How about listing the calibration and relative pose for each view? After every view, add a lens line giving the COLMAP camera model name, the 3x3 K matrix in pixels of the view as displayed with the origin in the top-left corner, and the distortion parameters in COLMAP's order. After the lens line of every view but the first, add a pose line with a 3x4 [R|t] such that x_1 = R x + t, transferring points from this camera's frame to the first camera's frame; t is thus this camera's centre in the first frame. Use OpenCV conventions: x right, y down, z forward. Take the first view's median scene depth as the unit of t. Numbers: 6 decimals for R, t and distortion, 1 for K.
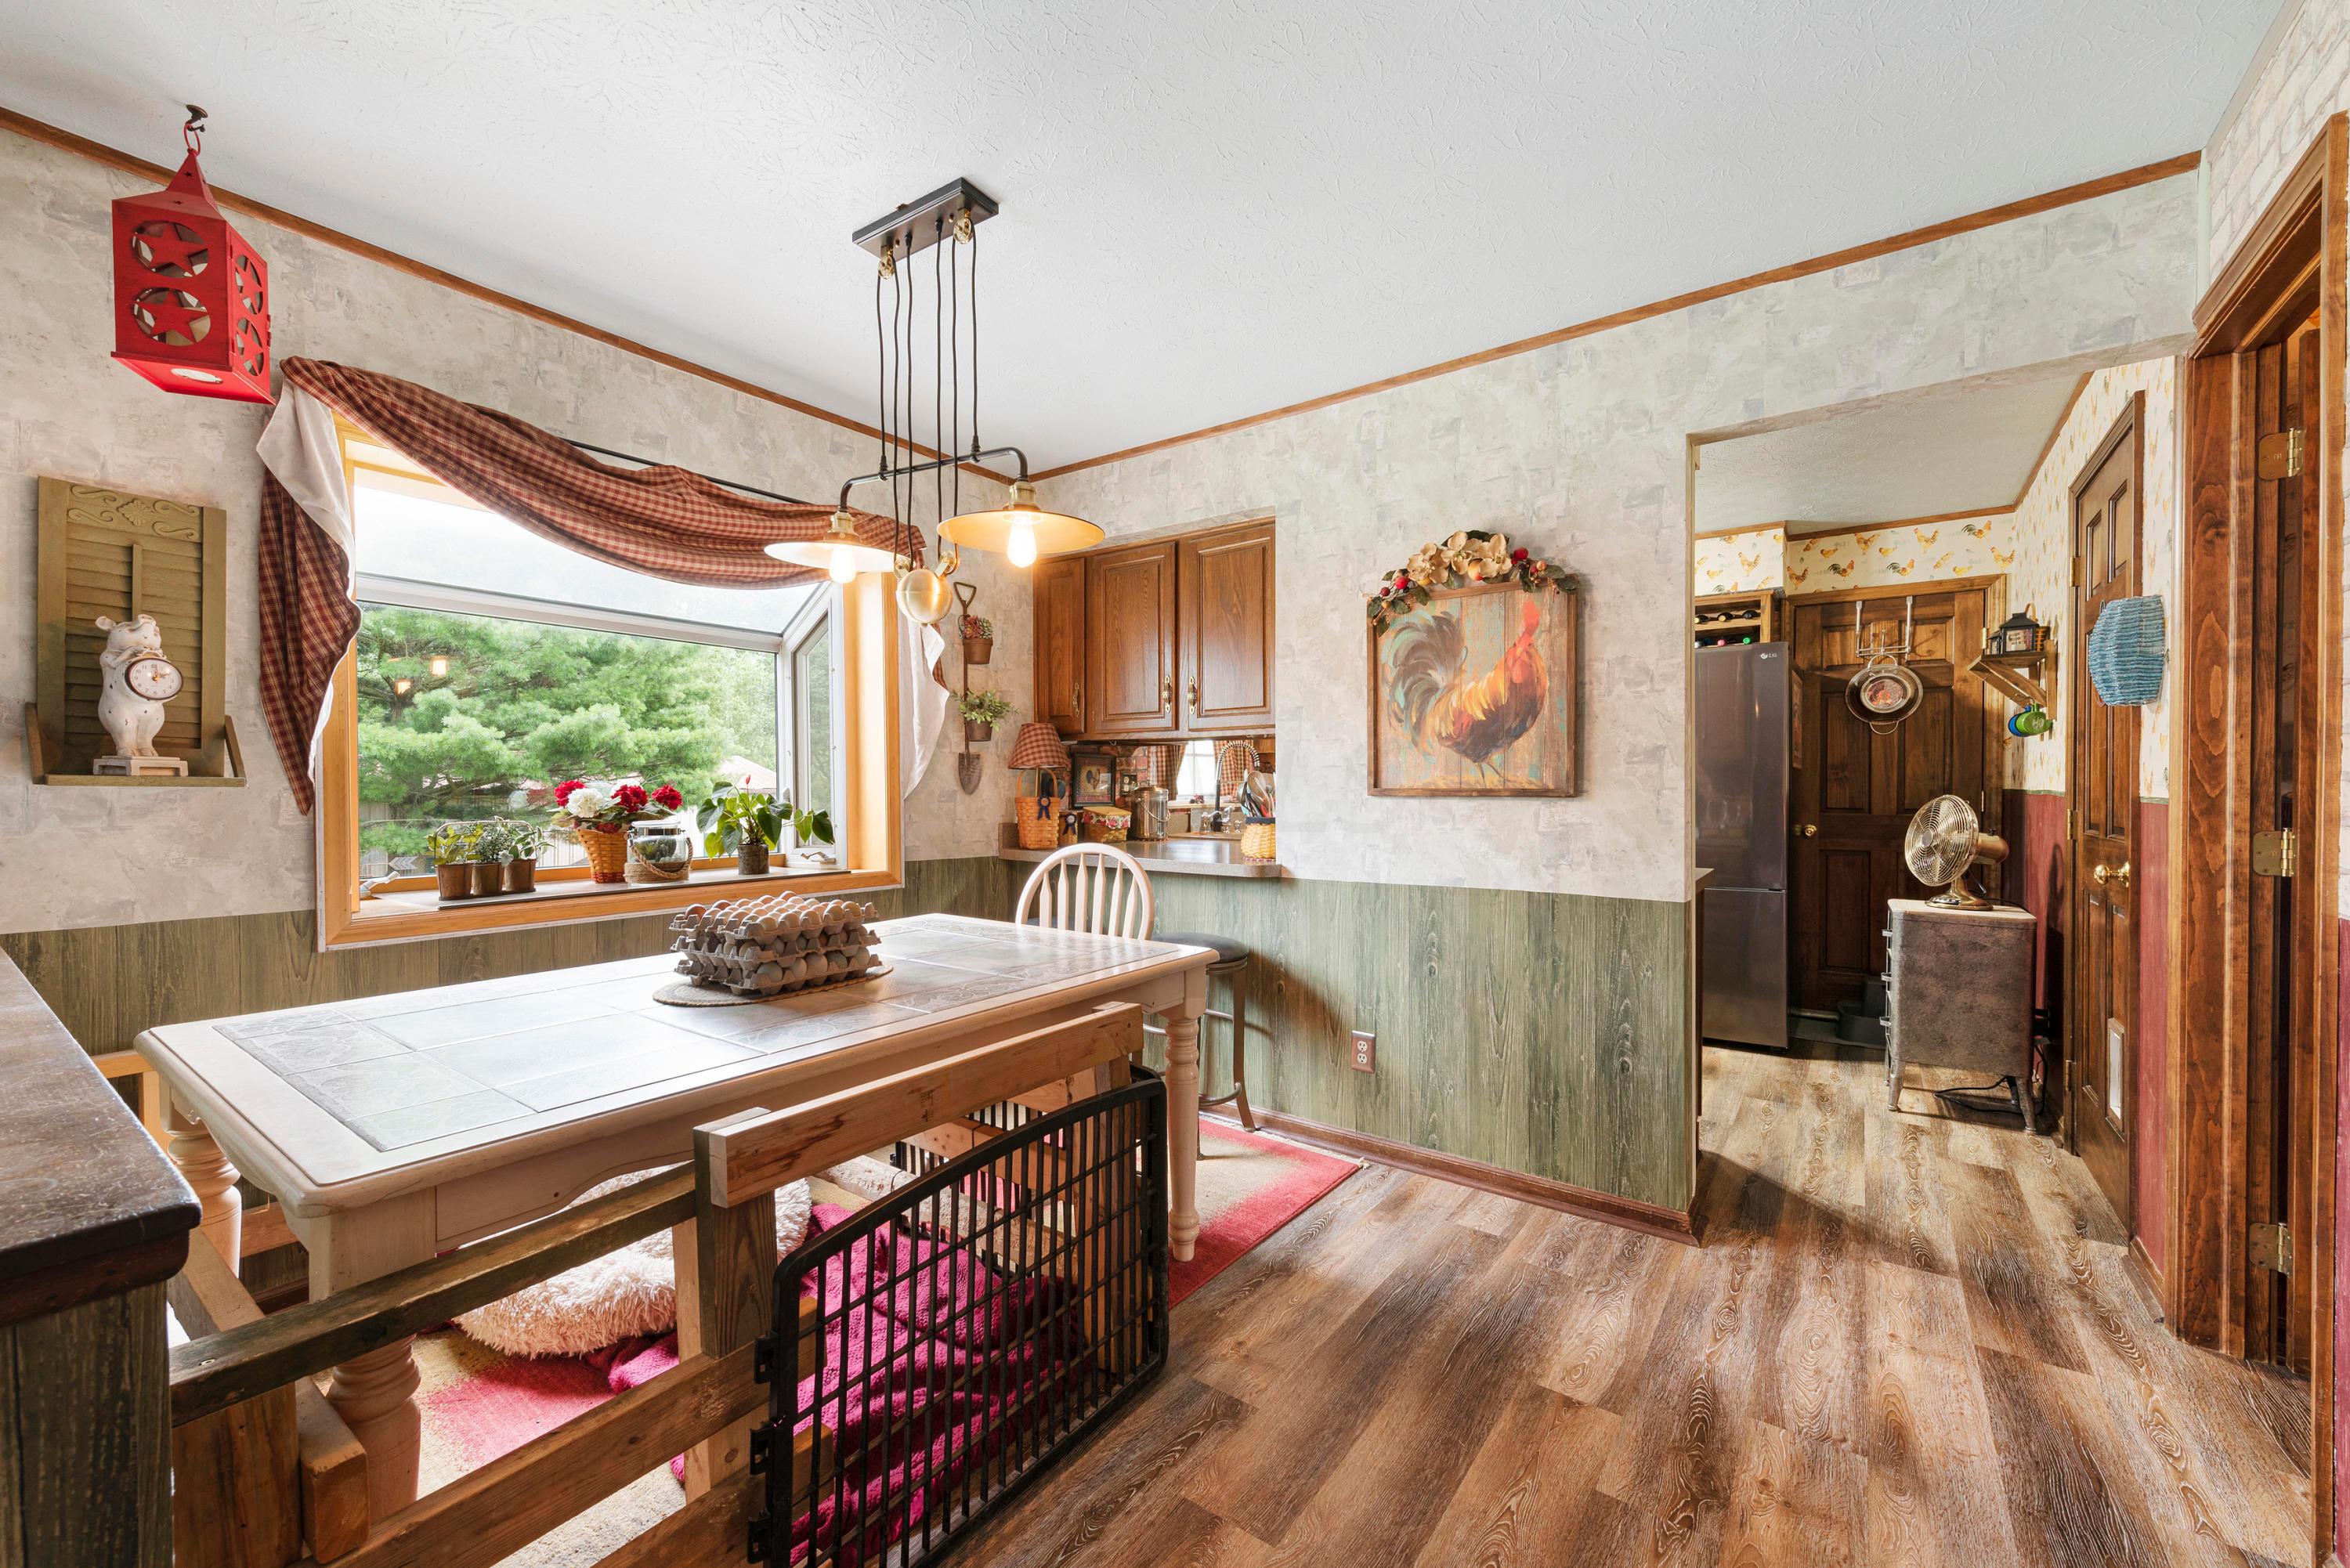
lens RADIAL K [[923.4, 0, 1170.2], [0, 923.4, 799.2], [0, 0, 1]] dist [0.012217, -0.003896]
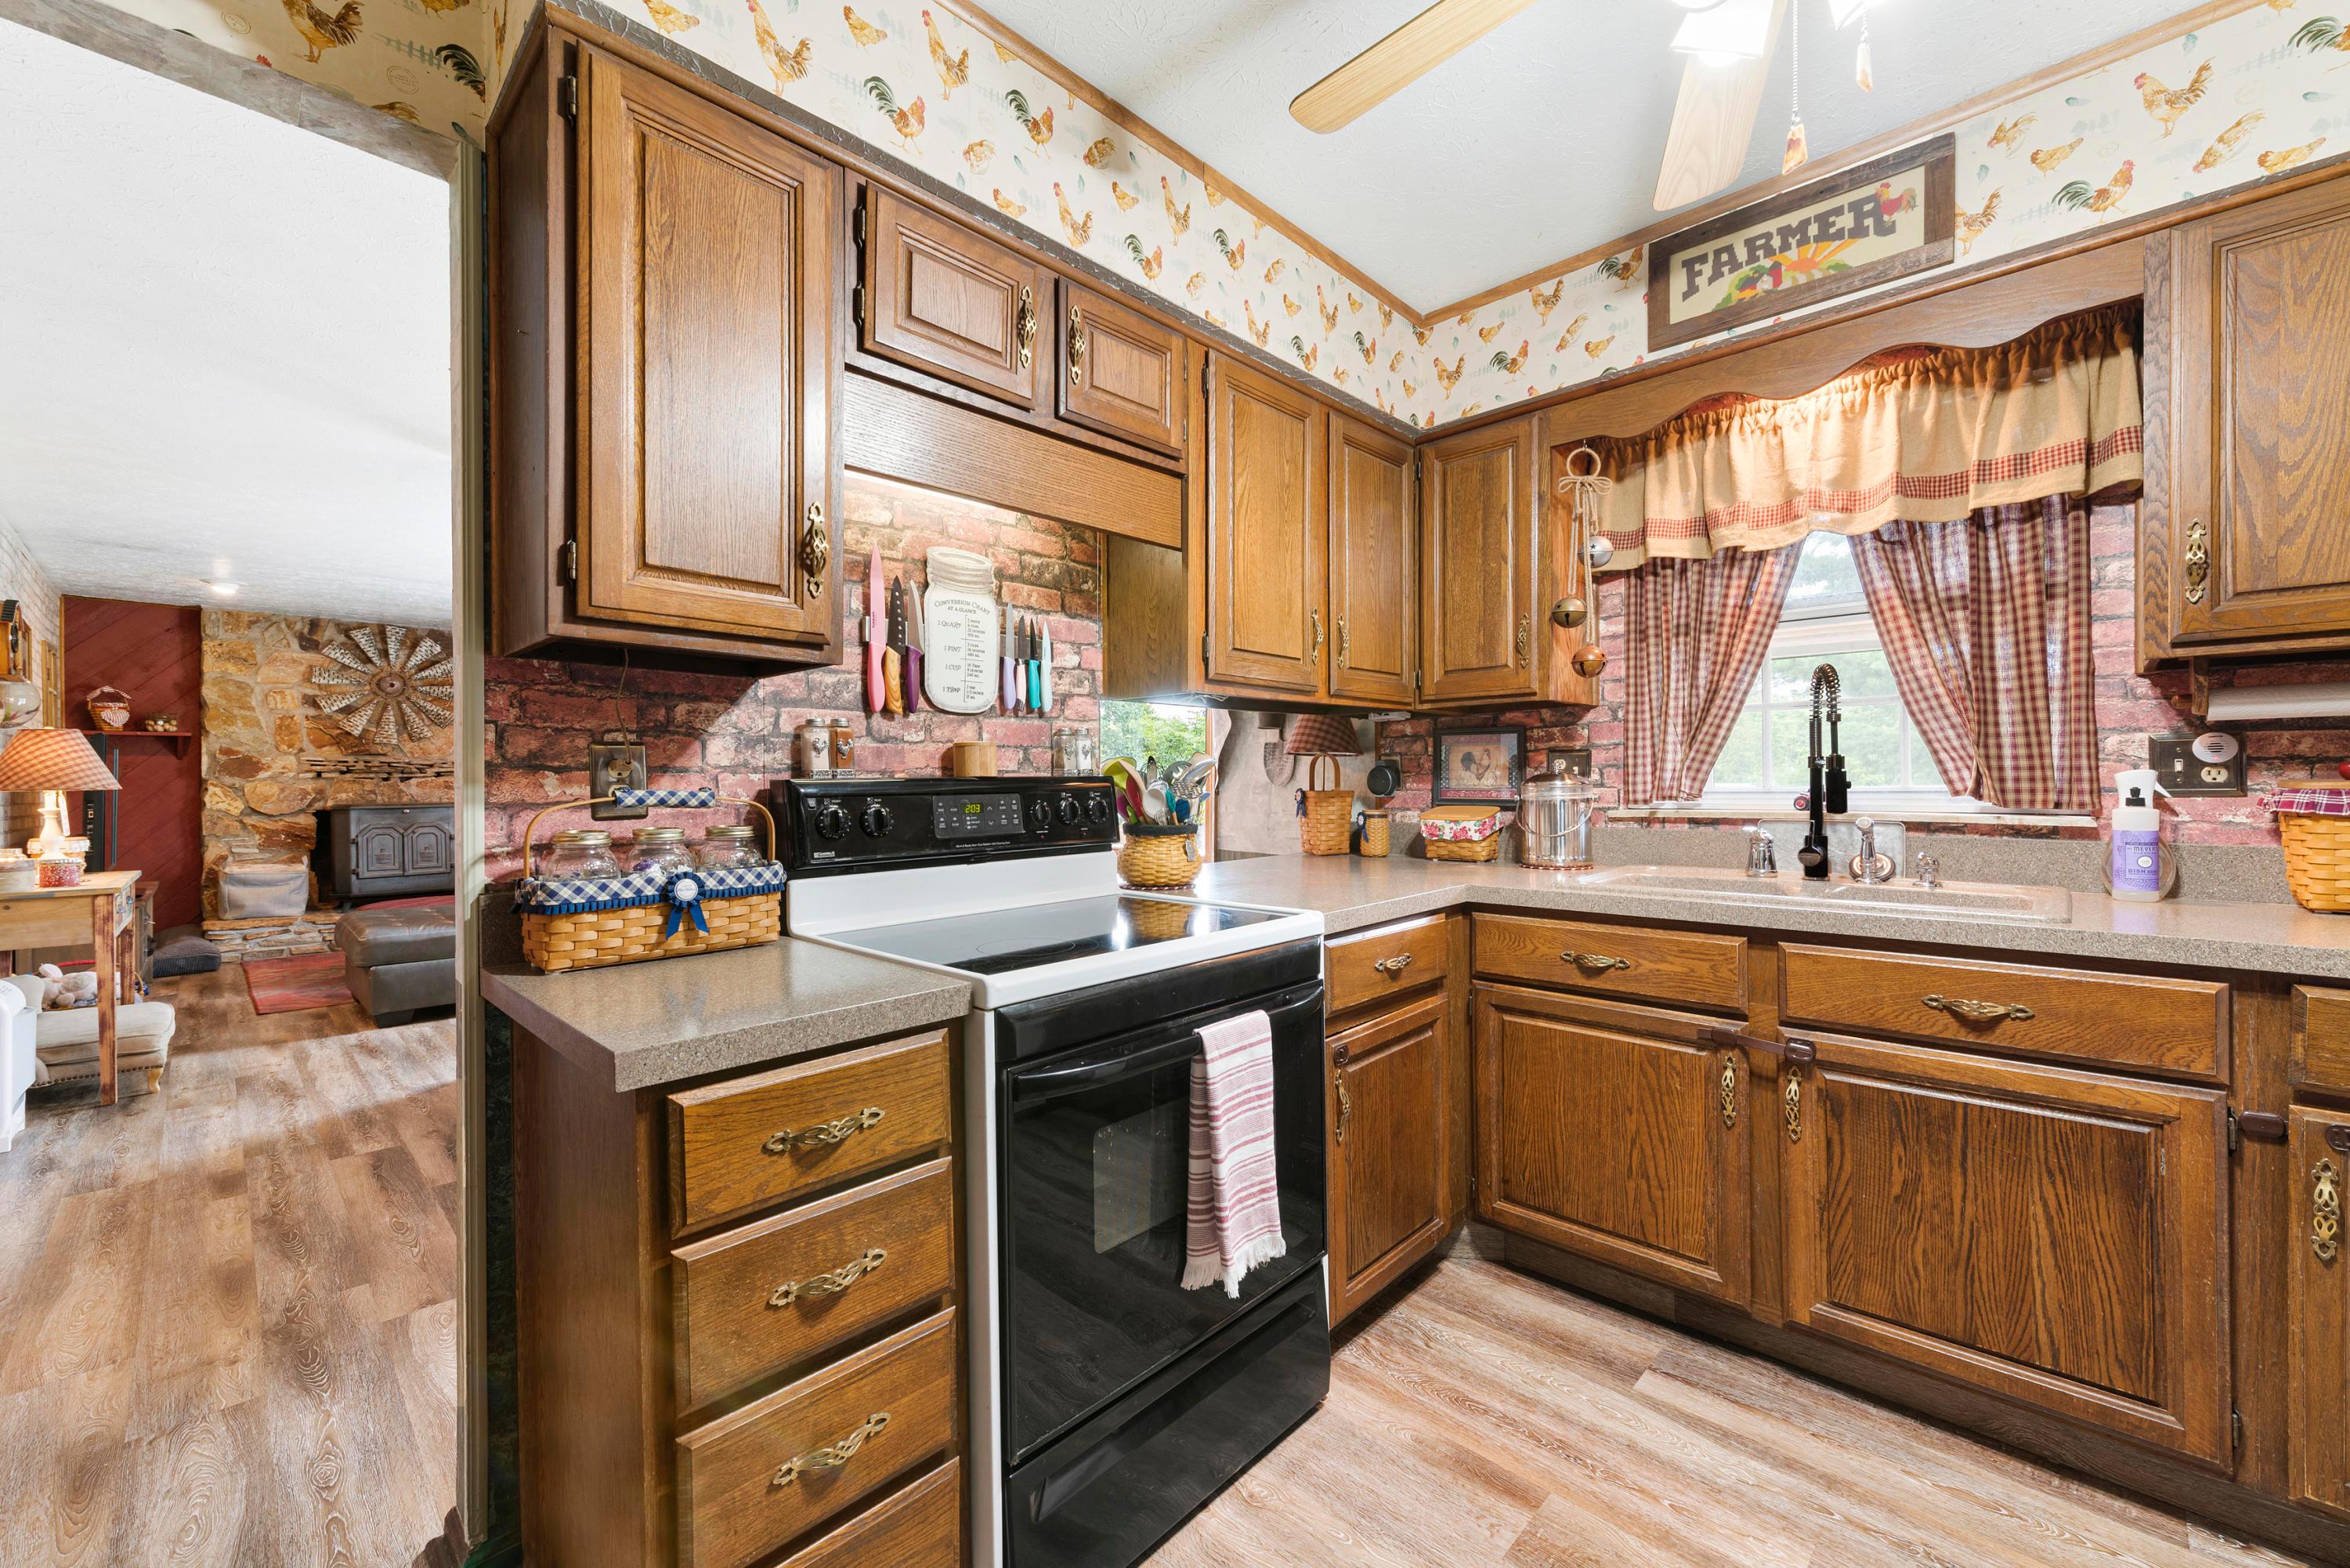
lens RADIAL K [[931.8, 0, 1166.1], [0, 931.8, 783.4], [0, 0, 1]] dist [0.001770, -0.000335]
pose [[-0.136796, 0.006373, -0.990579, 0.902830], [-0.007256, 0.999946, 0.007435, -0.016981], [0.990573, 0.008205, -0.136742, 1.276306]]
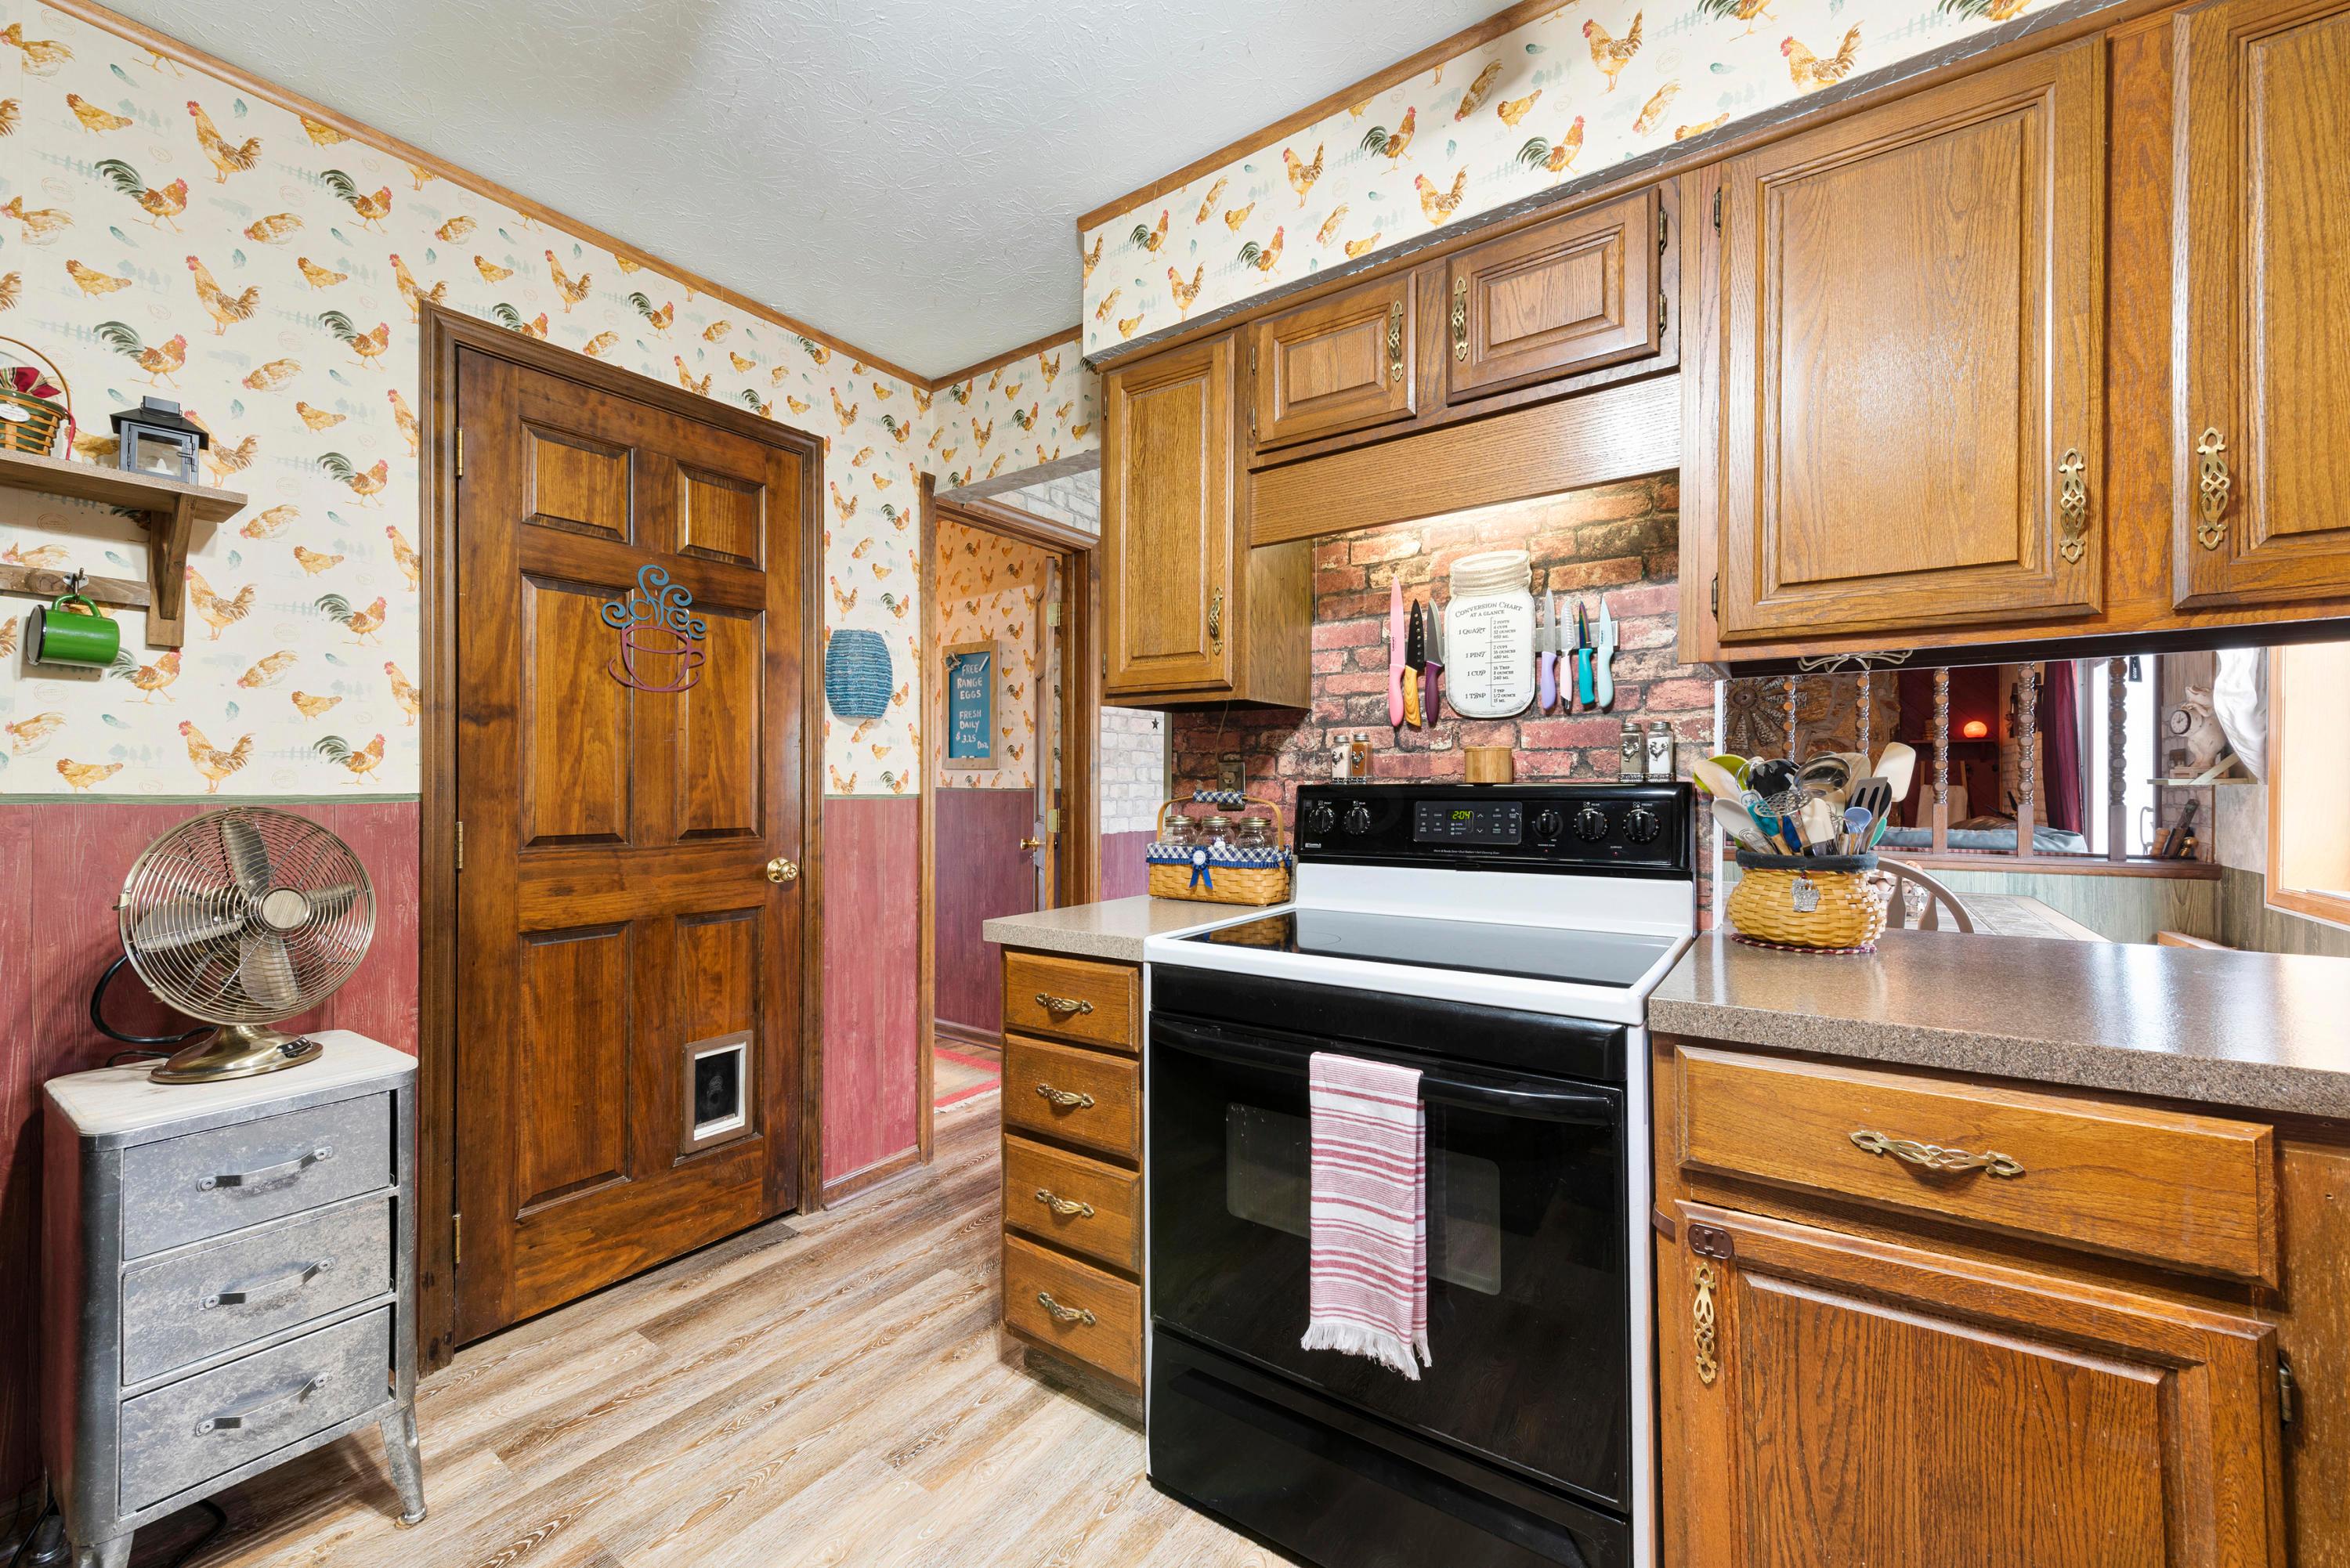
lens RADIAL K [[916.1, 0, 1170.6], [0, 916.1, 774.7], [0, 0, 1]] dist [-0.002140, -0.000186]
pose [[-0.999954, 0.003490, -0.008935, 0.491955], [0.003460, 0.999988, 0.003421, -0.024439], [0.008947, 0.003390, -0.999954, 1.682283]]
